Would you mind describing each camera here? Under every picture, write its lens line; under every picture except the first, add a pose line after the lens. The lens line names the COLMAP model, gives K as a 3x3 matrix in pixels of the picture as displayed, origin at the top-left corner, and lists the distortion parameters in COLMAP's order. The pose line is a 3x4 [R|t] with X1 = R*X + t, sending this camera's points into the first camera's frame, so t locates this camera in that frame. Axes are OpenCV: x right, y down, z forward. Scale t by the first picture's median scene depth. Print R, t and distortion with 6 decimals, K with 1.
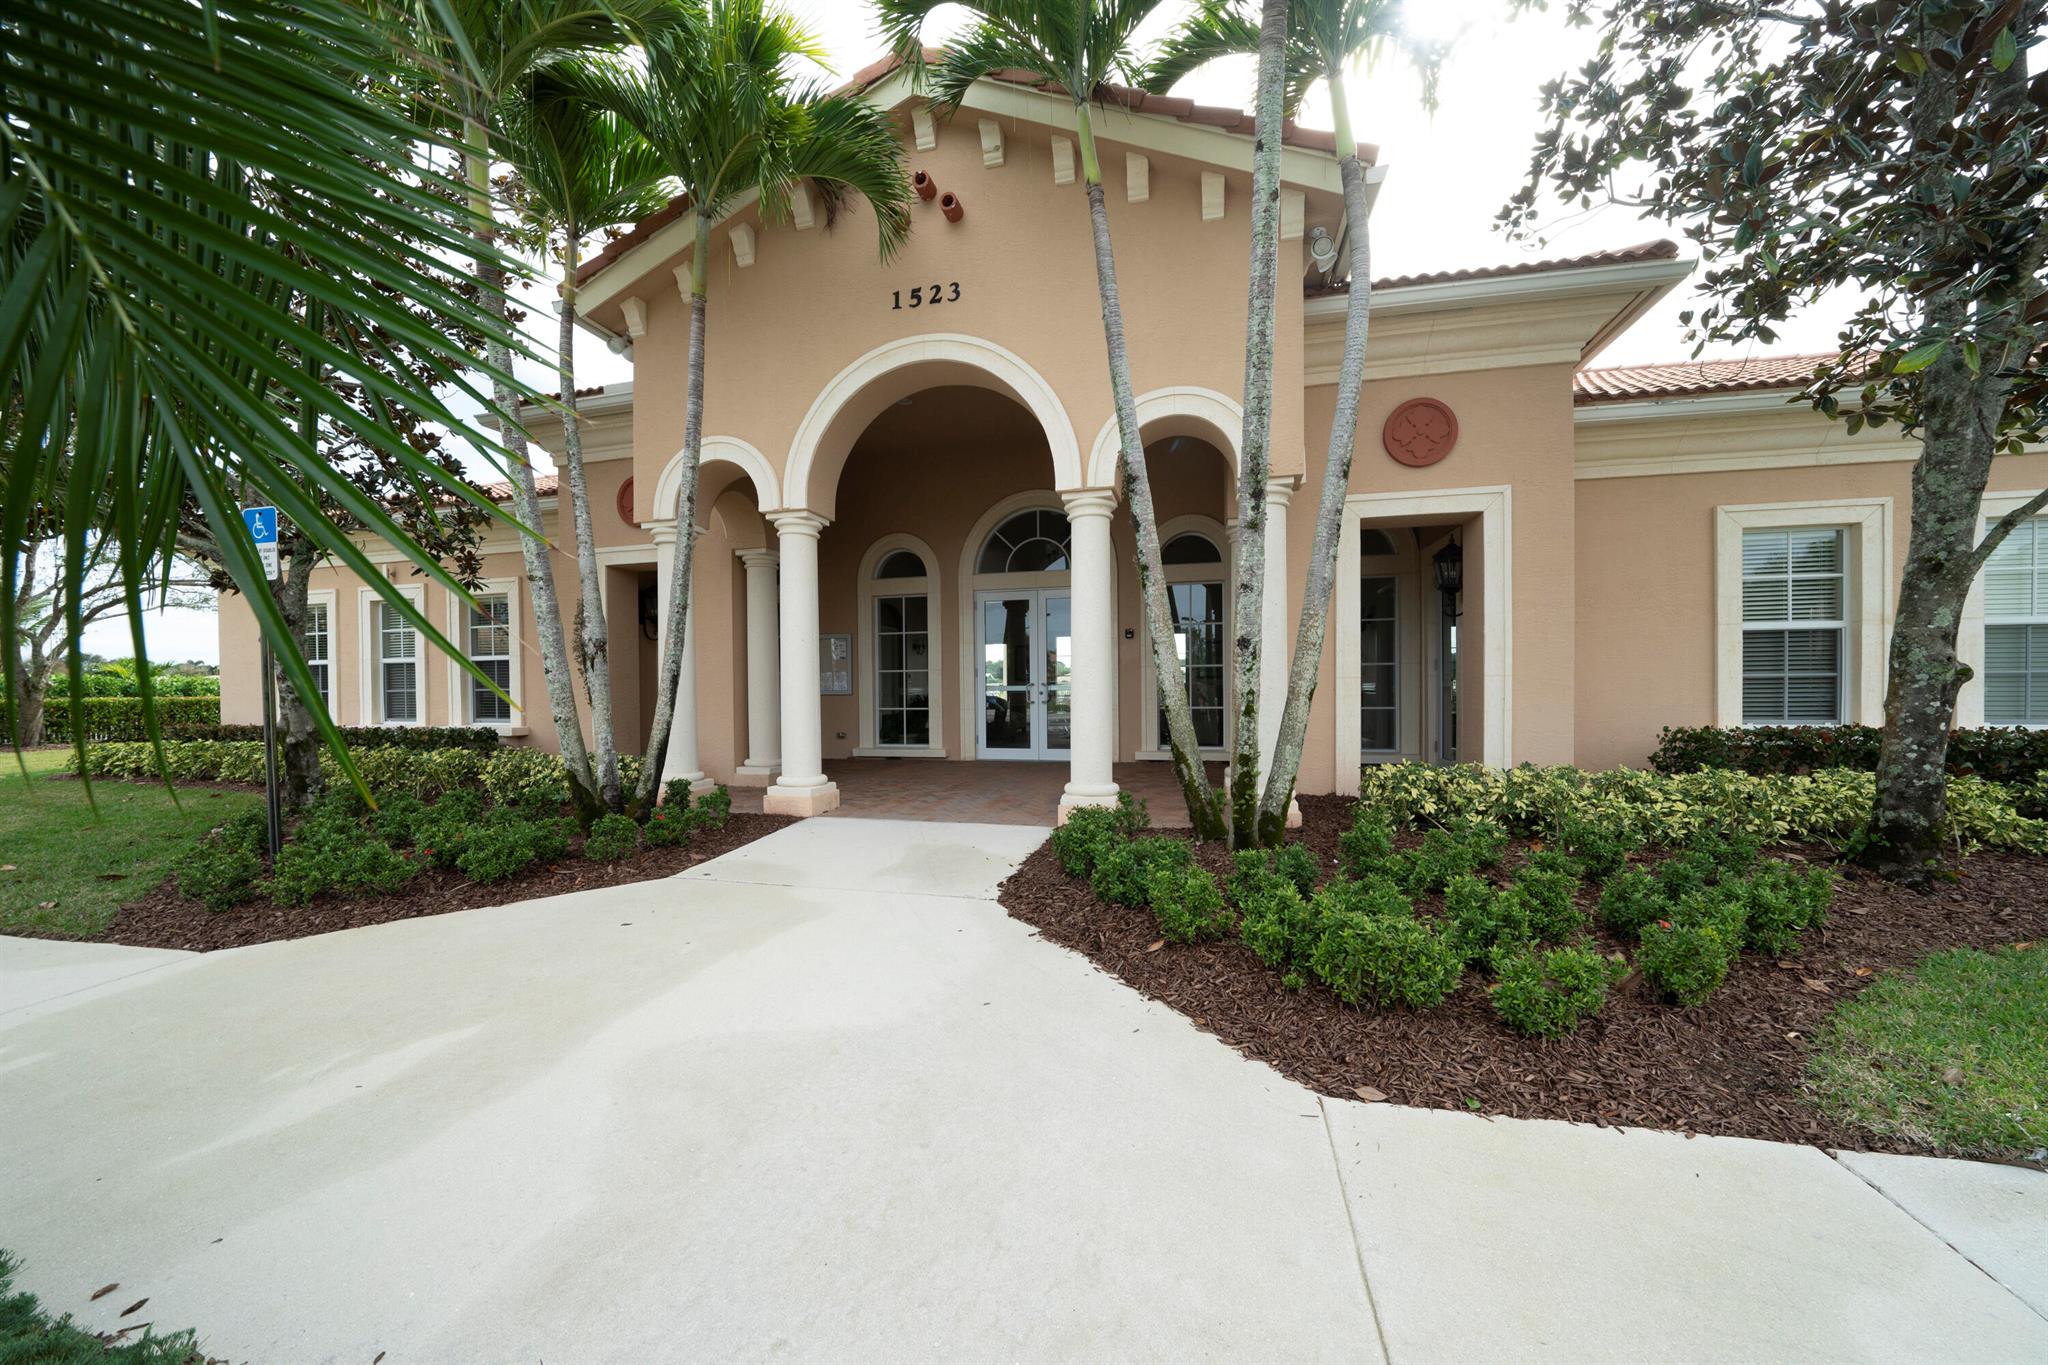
lens RADIAL K [[724.2, 0, 1034.8], [0, 724.2, 681.0], [0, 0, 1]] dist [-0.003421, -0.000115]
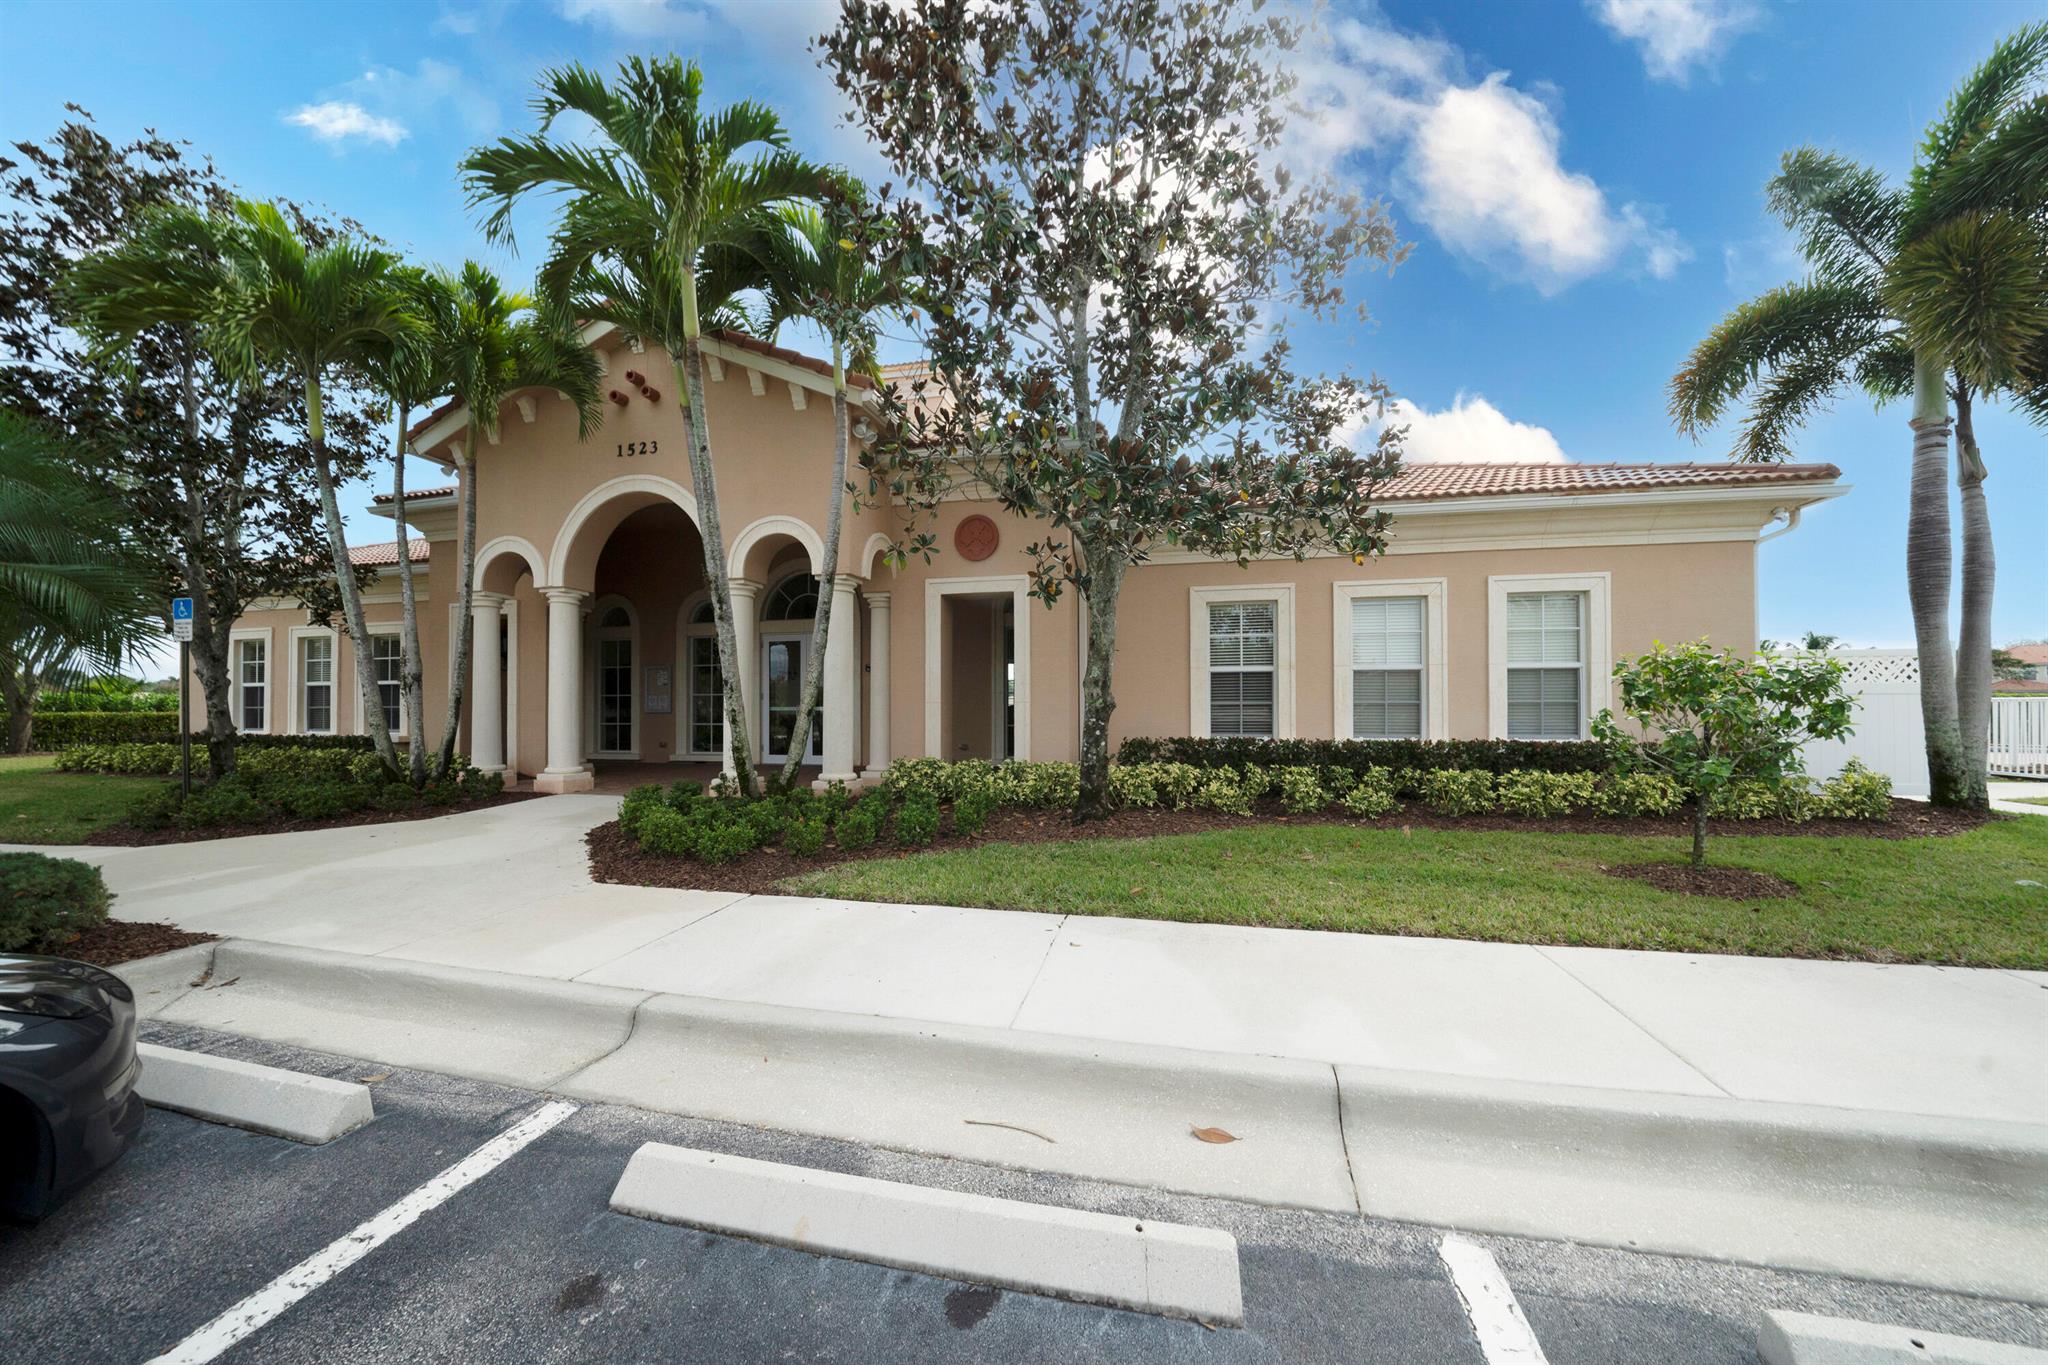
lens RADIAL K [[724.2, 0, 1021.3], [0, 724.2, 688.6], [0, 0, 1]] dist [-0.003421, -0.000115]
pose [[0.999965, 0.007843, 0.002943, 0.529842], [-0.007776, 0.999725, -0.022122, -0.001446], [-0.003116, 0.022098, 0.999751, -0.412507]]
